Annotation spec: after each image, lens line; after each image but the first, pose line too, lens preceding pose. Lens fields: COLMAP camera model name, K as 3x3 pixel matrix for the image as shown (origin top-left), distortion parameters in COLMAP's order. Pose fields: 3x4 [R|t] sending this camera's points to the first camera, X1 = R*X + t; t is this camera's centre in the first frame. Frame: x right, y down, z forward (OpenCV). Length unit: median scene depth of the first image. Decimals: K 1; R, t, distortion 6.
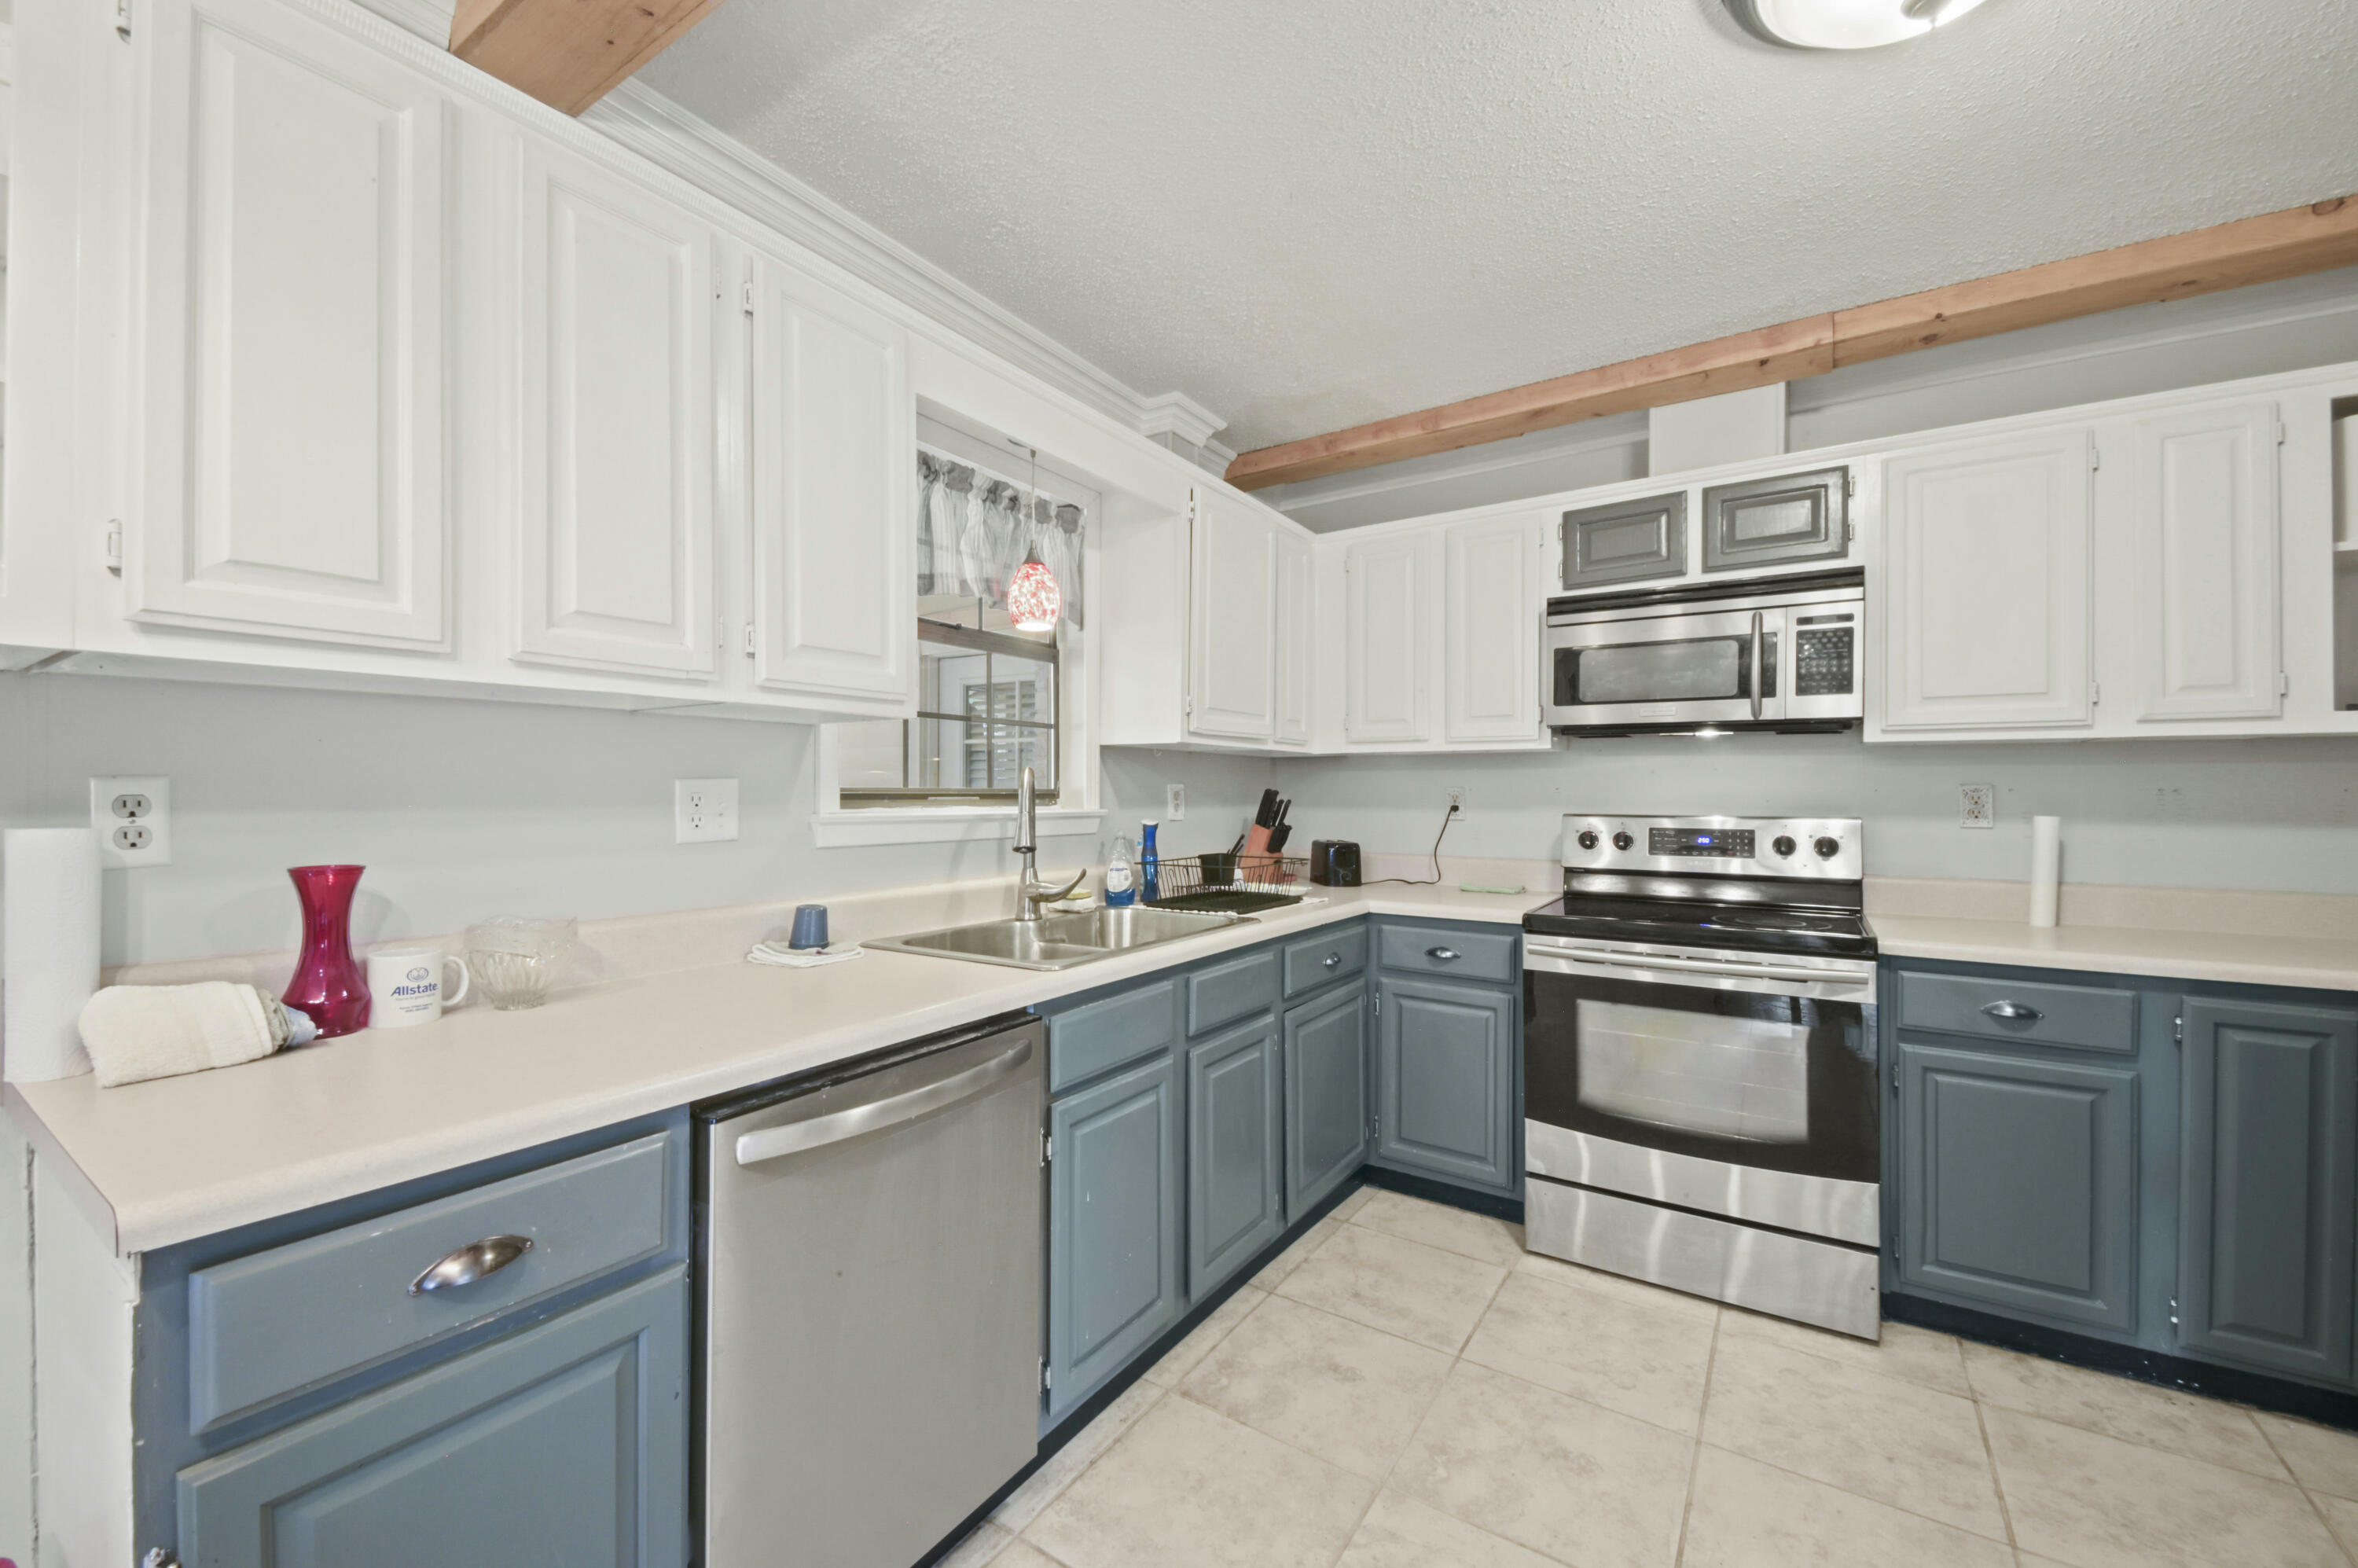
lens RADIAL K [[951.7, 0, 1069.6], [0, 951.7, 791.2], [0, 0, 1]] dist [0.007582, -0.008521]
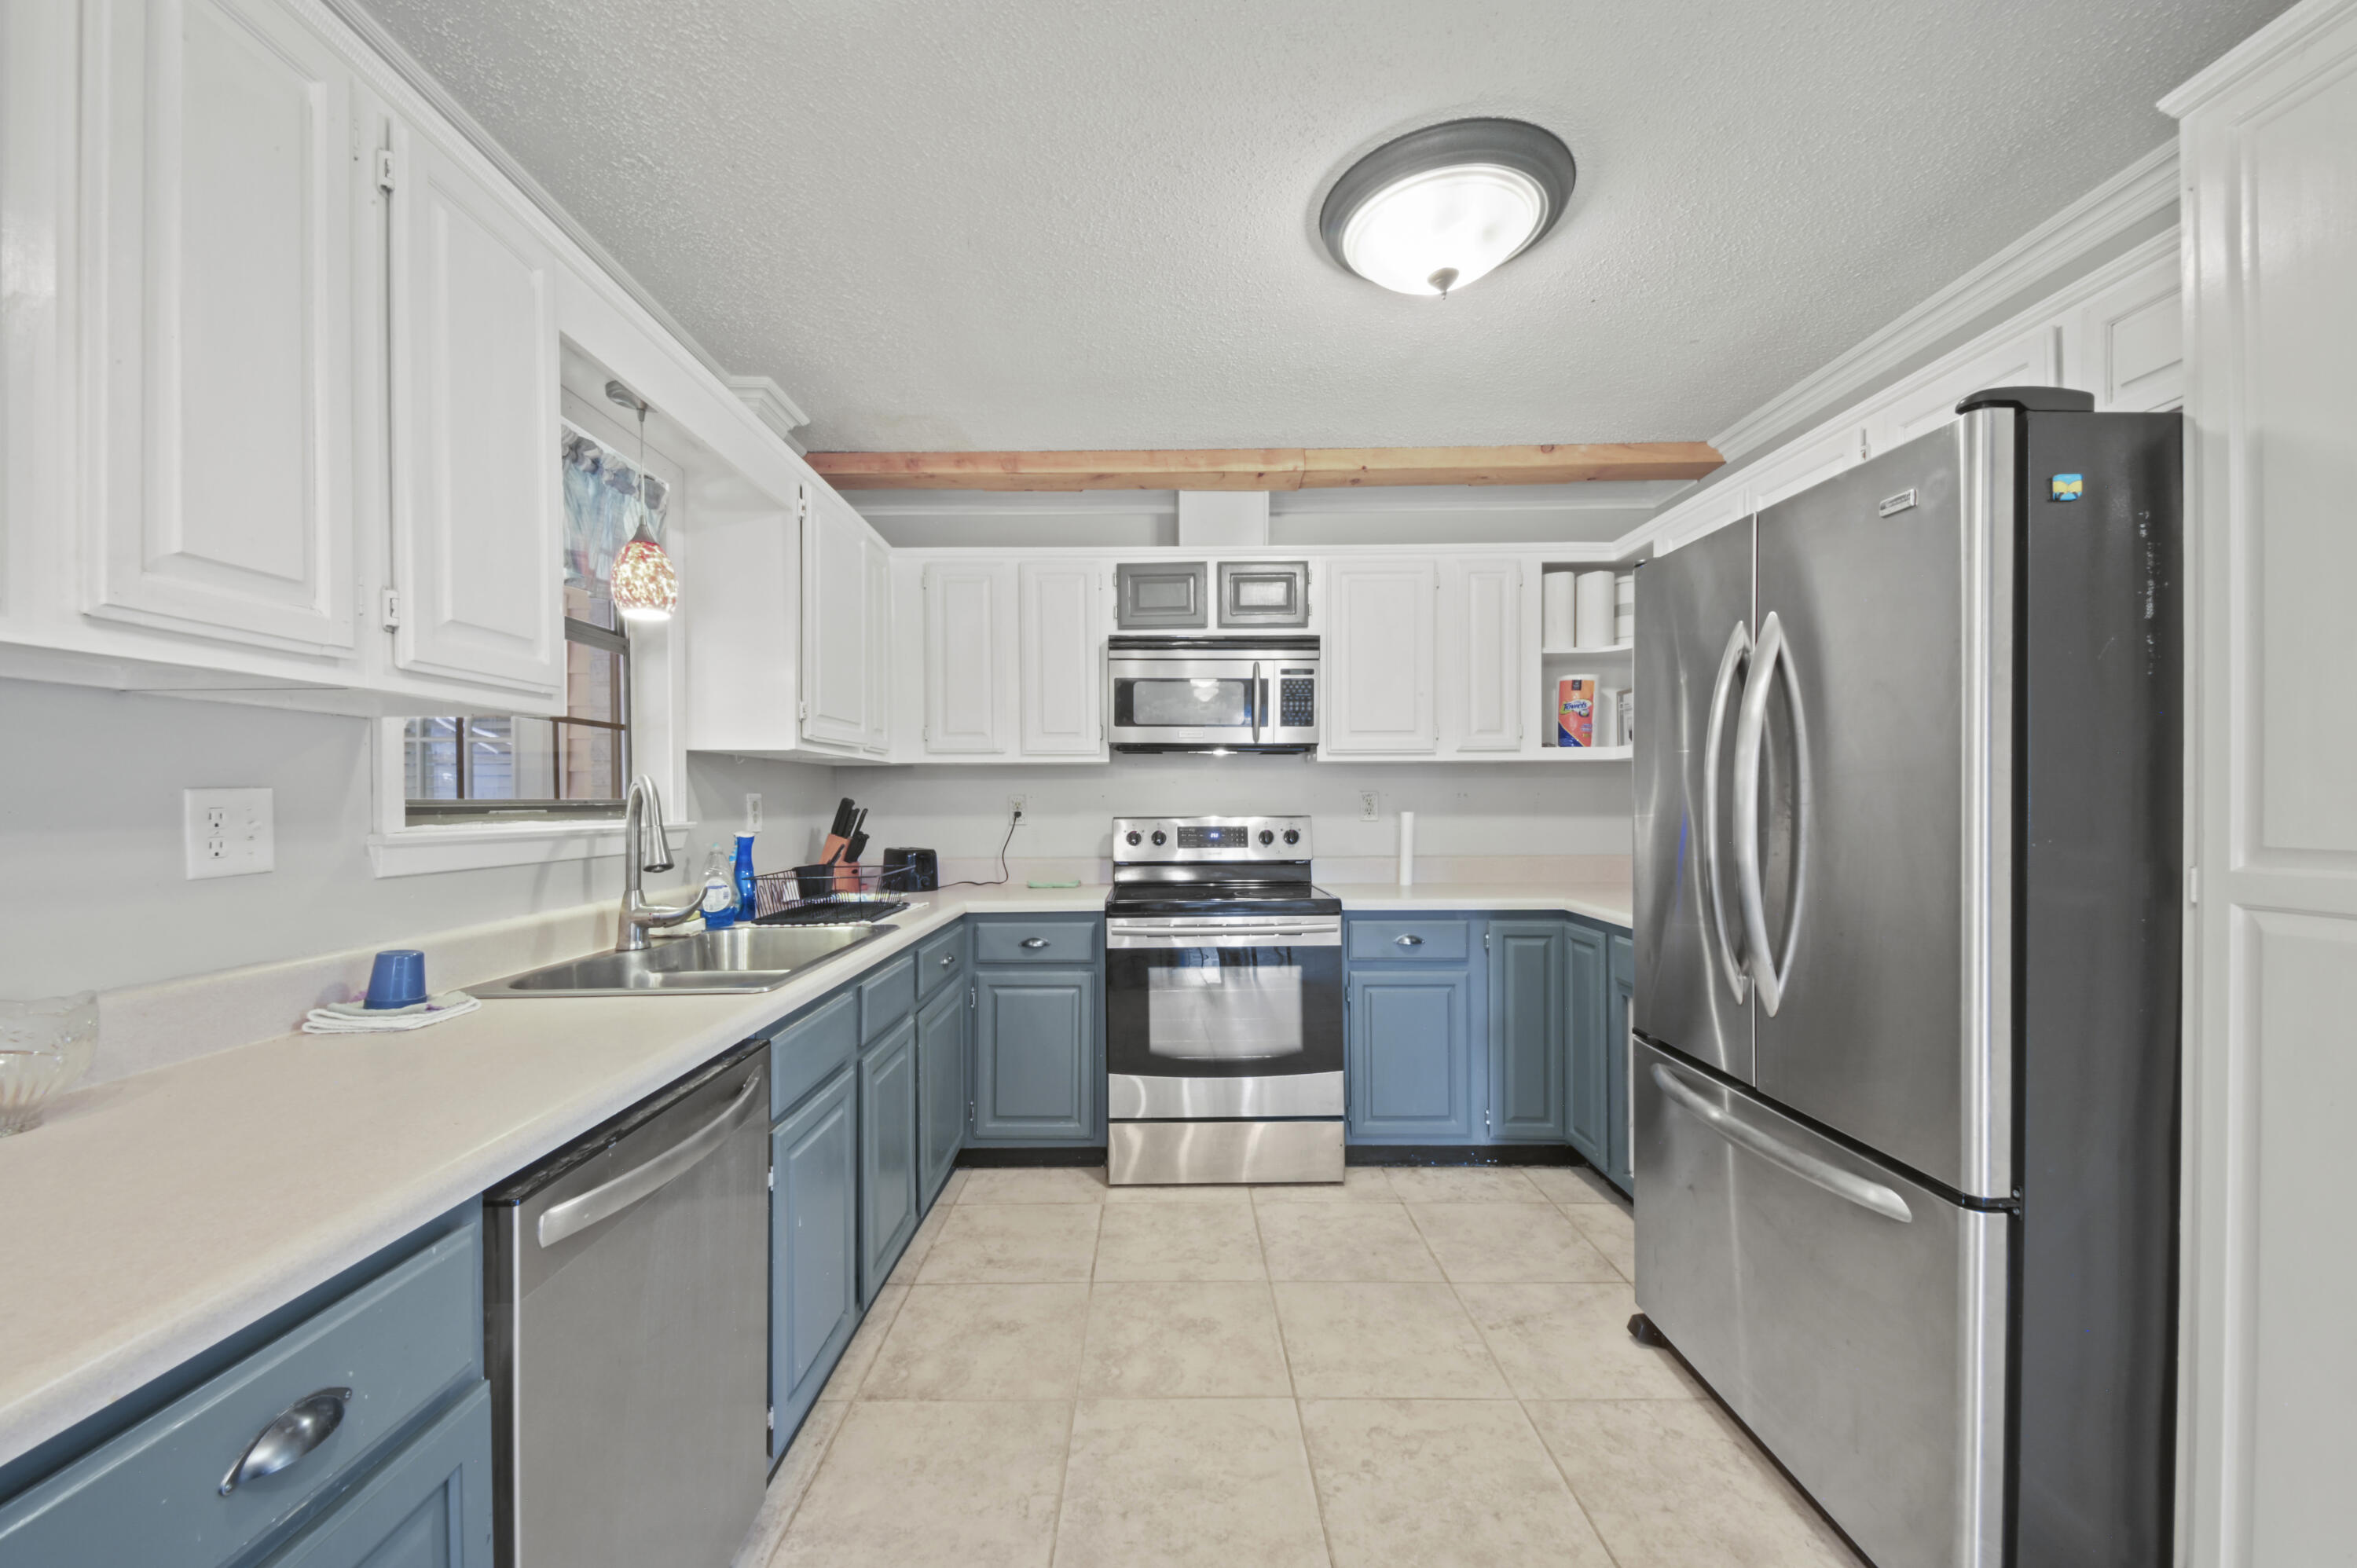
lens RADIAL K [[951.3, 0, 1174.6], [0, 951.3, 803.9], [0, 0, 1]] dist [0.007582, -0.008521]
pose [[0.807844, -0.010447, 0.589304, -0.185685], [0.007719, 0.999945, 0.007145, -0.000610], [-0.589346, -0.001223, 0.807880, -0.003098]]
